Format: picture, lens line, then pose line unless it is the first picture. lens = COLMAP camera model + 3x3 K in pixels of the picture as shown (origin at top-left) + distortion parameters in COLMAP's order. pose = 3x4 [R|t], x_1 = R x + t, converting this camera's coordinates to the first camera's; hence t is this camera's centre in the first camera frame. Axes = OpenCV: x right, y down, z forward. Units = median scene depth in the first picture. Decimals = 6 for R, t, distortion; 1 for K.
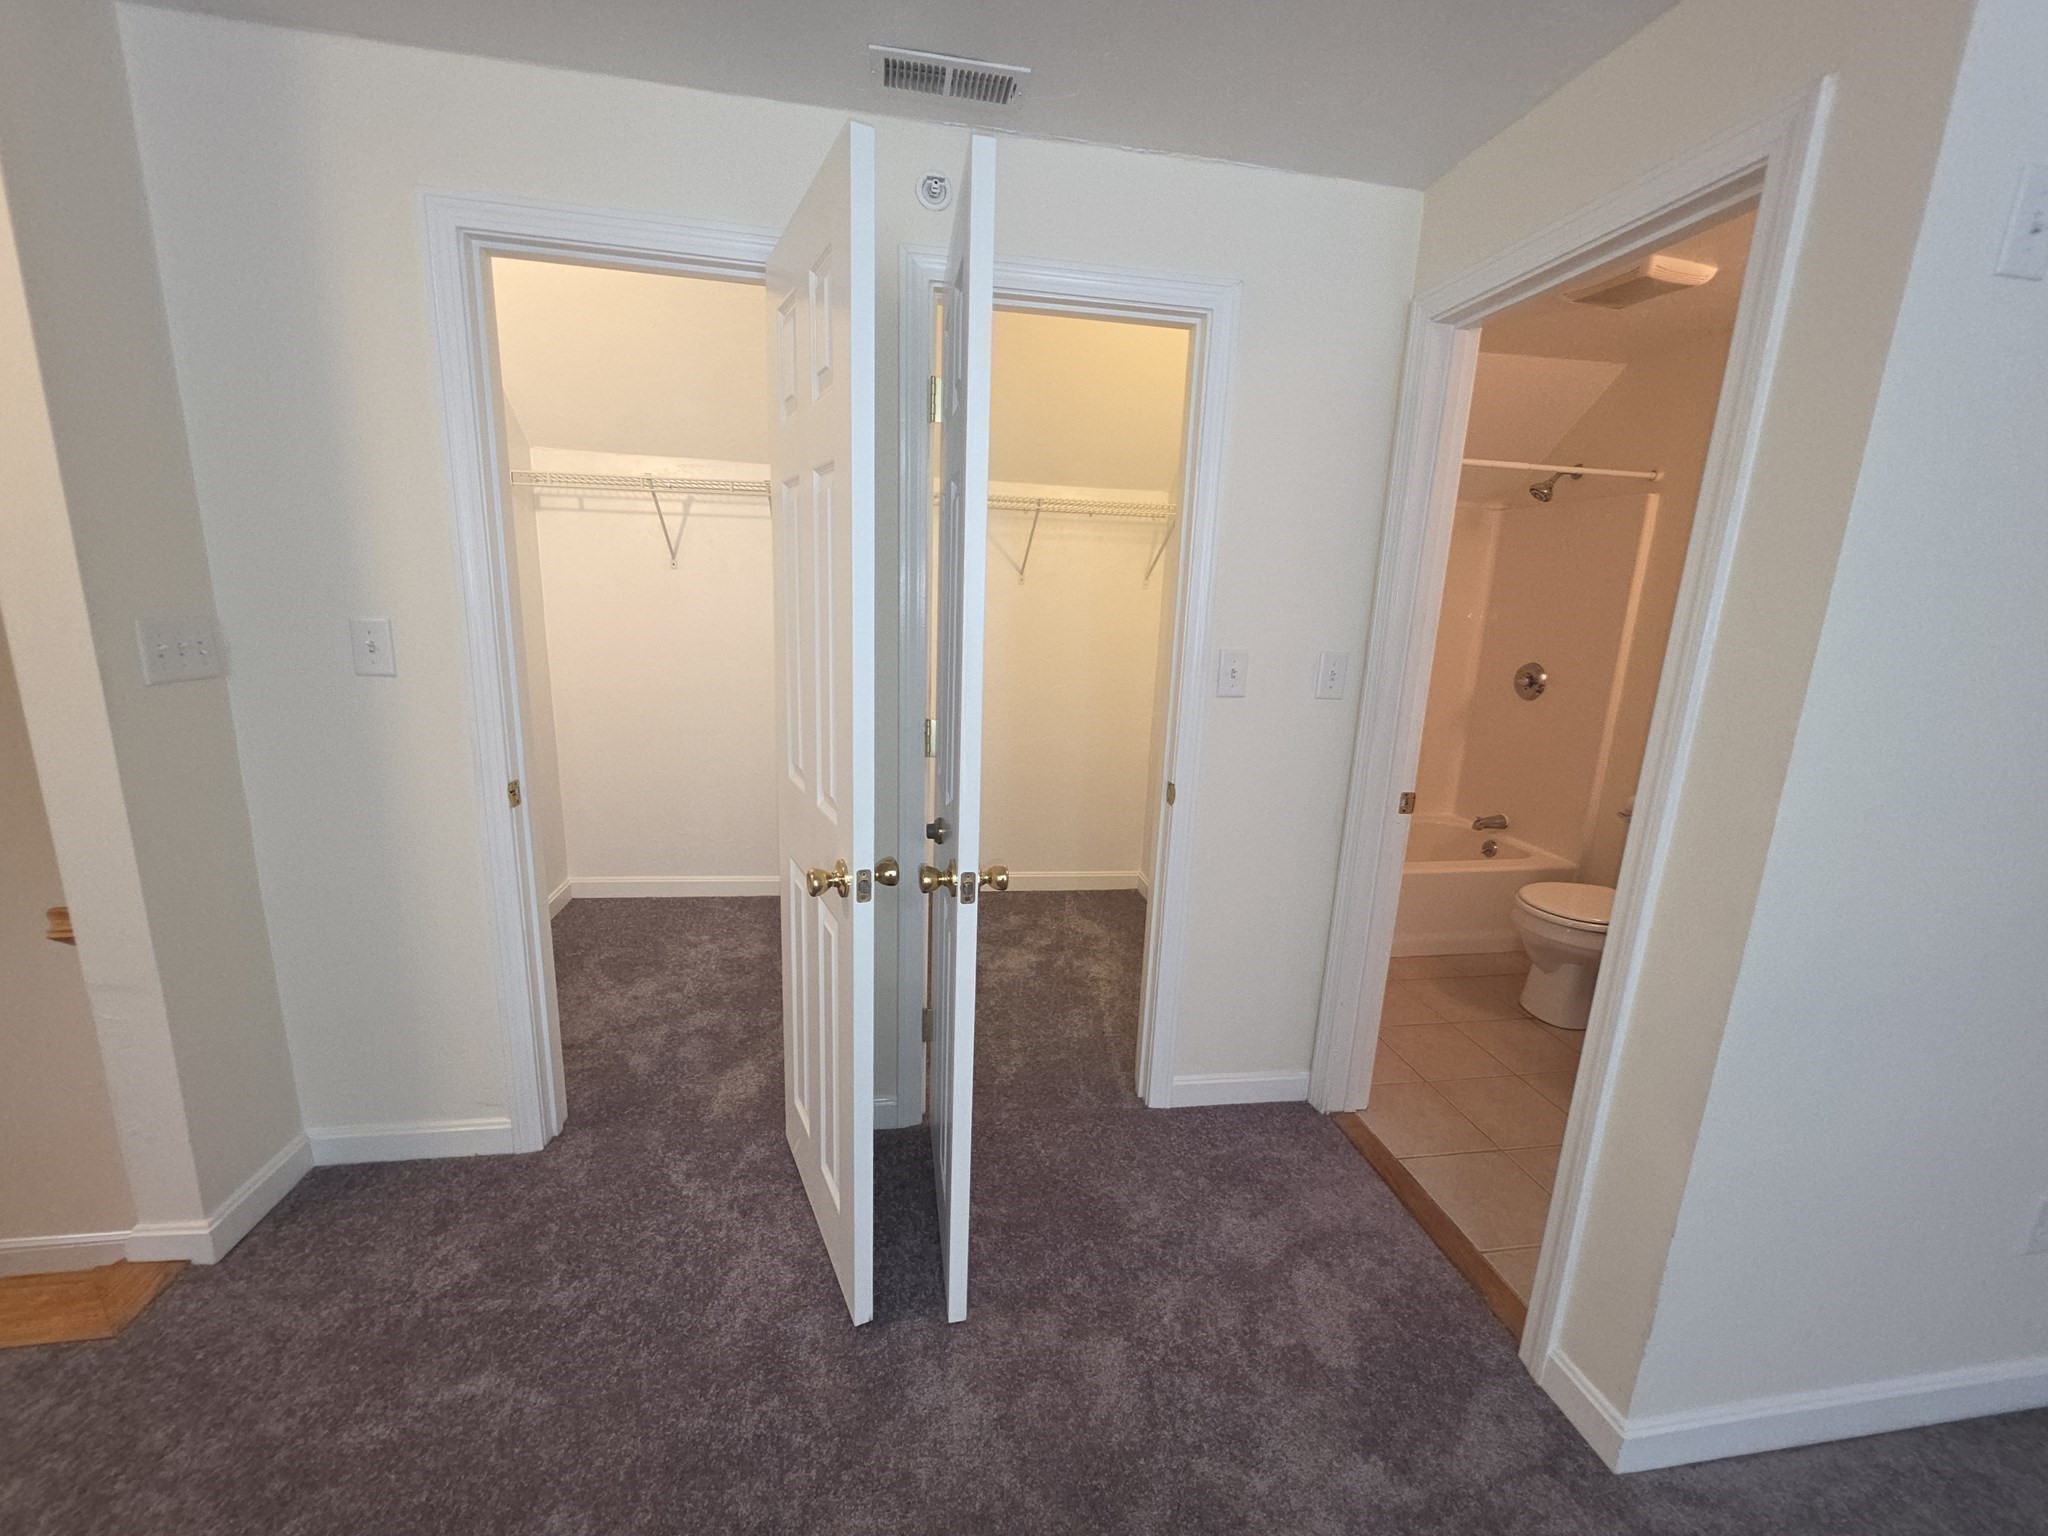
lens RADIAL K [[819.8, 0, 1024.3], [0, 819.8, 767.0], [0, 0, 1]] dist [-0.002405, 0.000371]
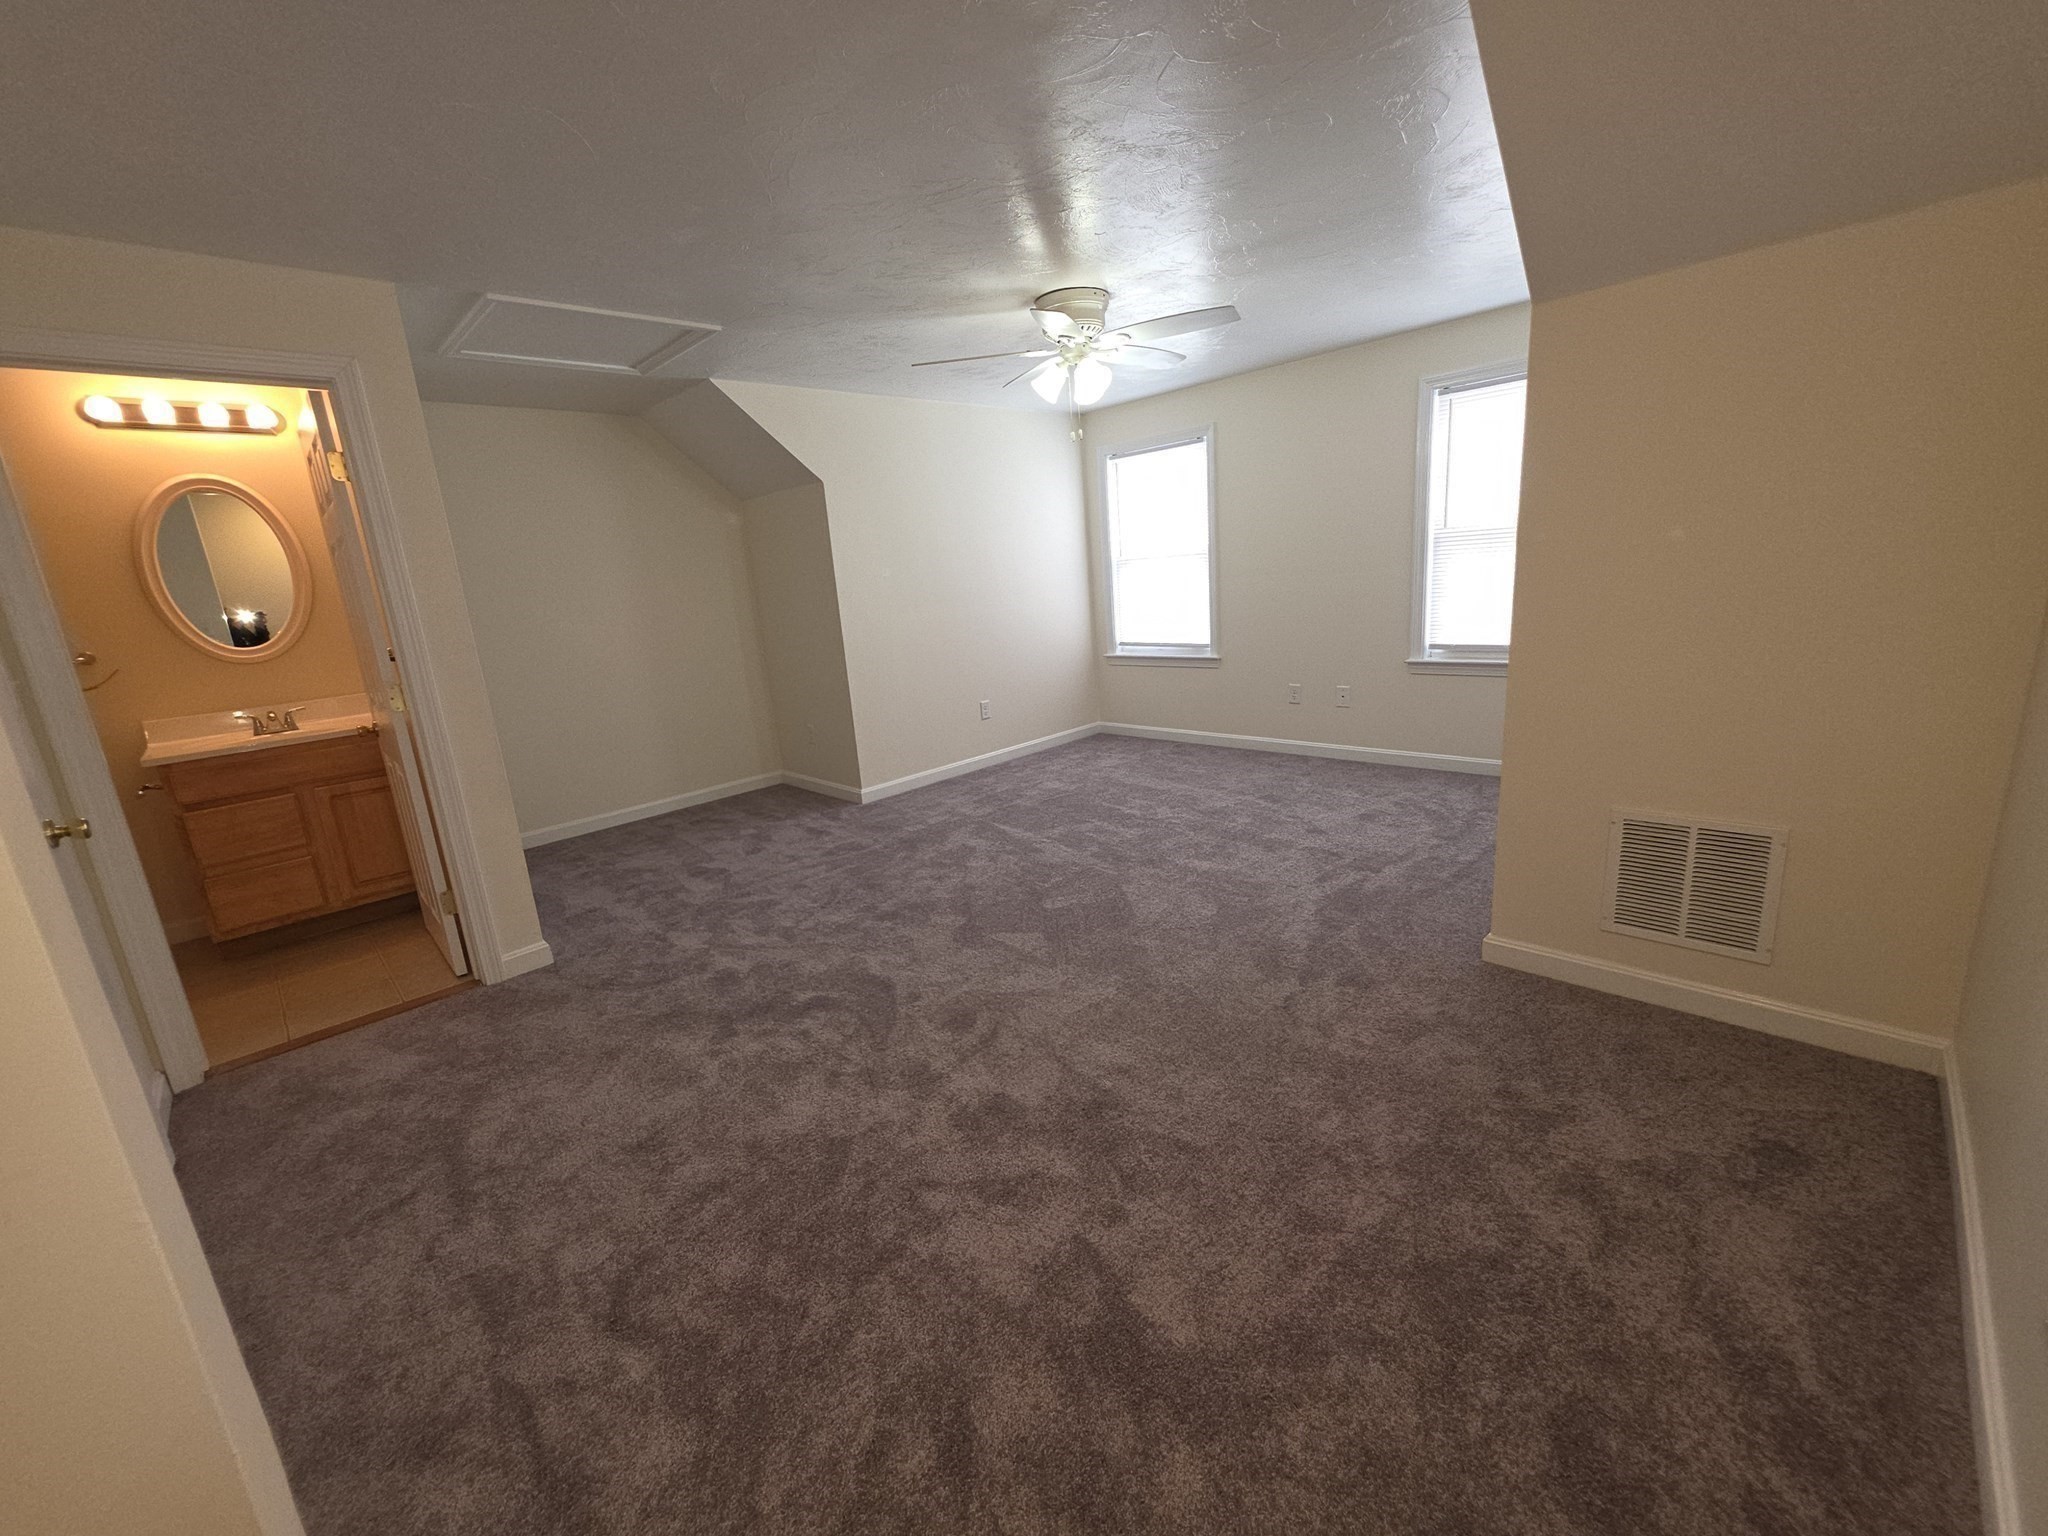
lens RADIAL K [[819.8, 0, 1028.5], [0, 819.8, 779.0], [0, 0, 1]] dist [-0.002405, 0.000371]
pose [[-0.581804, -0.196635, 0.789201, -1.001849], [0.221628, 0.895285, 0.386453, -0.107537], [-0.782550, 0.399749, -0.477301, 0.484554]]
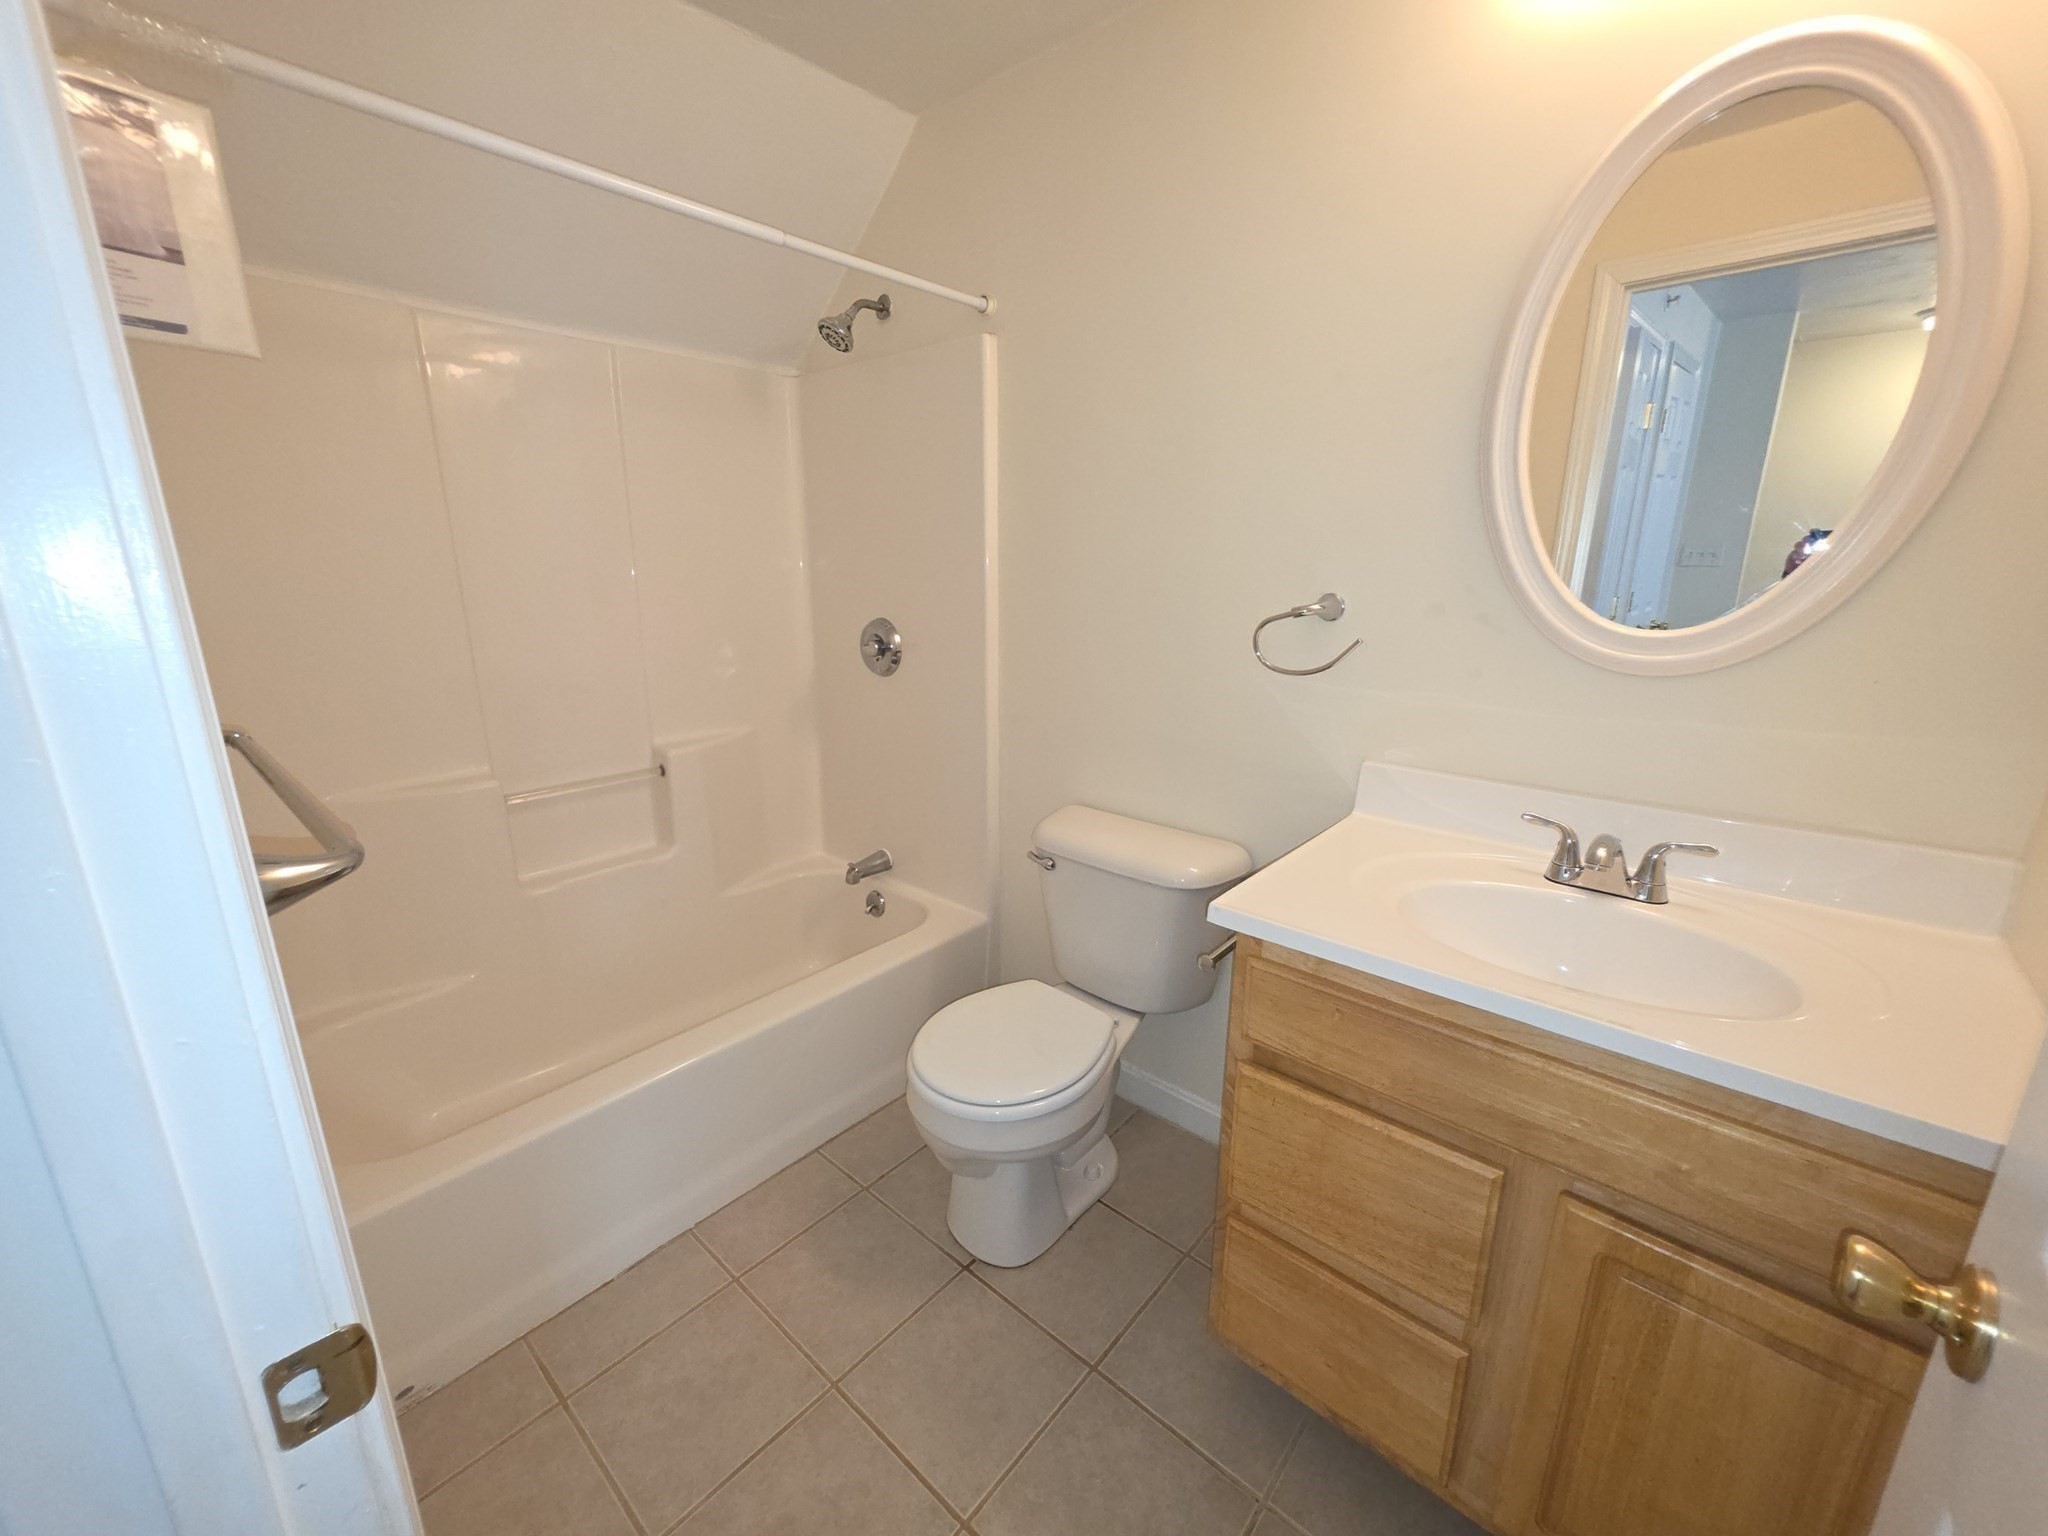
lens RADIAL K [[819.8, 0, 1022.8], [0, 819.8, 770.5], [0, 0, 1]] dist [-0.002405, 0.000371]
pose [[0.778017, -0.194409, 0.597407, 0.446287], [0.159912, 0.980877, 0.110942, -0.094337], [-0.607551, 0.009218, 0.794227, 0.623883]]
